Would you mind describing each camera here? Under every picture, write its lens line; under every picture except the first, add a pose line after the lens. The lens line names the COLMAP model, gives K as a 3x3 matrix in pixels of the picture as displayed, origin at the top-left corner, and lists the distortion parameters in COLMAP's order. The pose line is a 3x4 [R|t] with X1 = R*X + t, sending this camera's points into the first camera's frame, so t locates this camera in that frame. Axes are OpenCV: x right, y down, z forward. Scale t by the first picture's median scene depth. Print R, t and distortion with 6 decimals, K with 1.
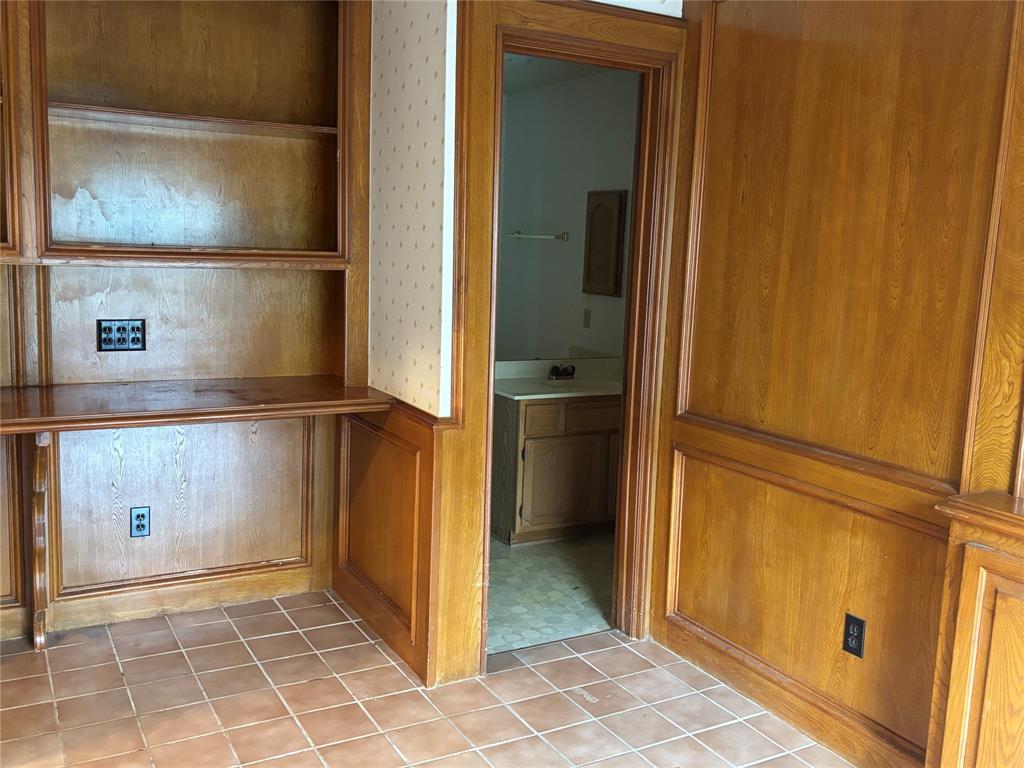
lens RADIAL K [[945.1, 0, 515.4], [0, 945.1, 380.6], [0, 0, 1]] dist [-0.005662, 0.000000]
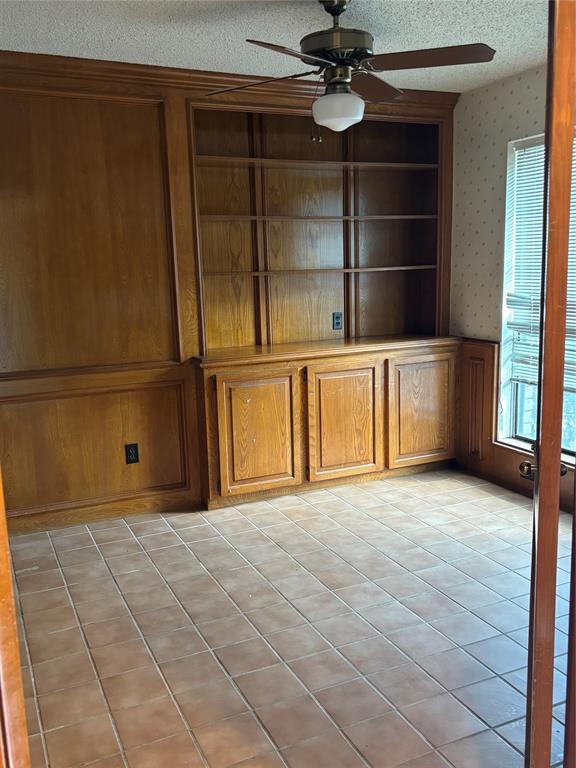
lens RADIAL K [[708.8, 0, 288.9], [0, 708.8, 385.8], [0, 0, 1]] dist [-0.005662, 0.000000]
pose [[0.083579, -0.214326, 0.973180, -0.700207], [0.173185, 0.964859, 0.197620, -0.069967], [-0.981337, 0.152024, 0.117760, 0.331141]]
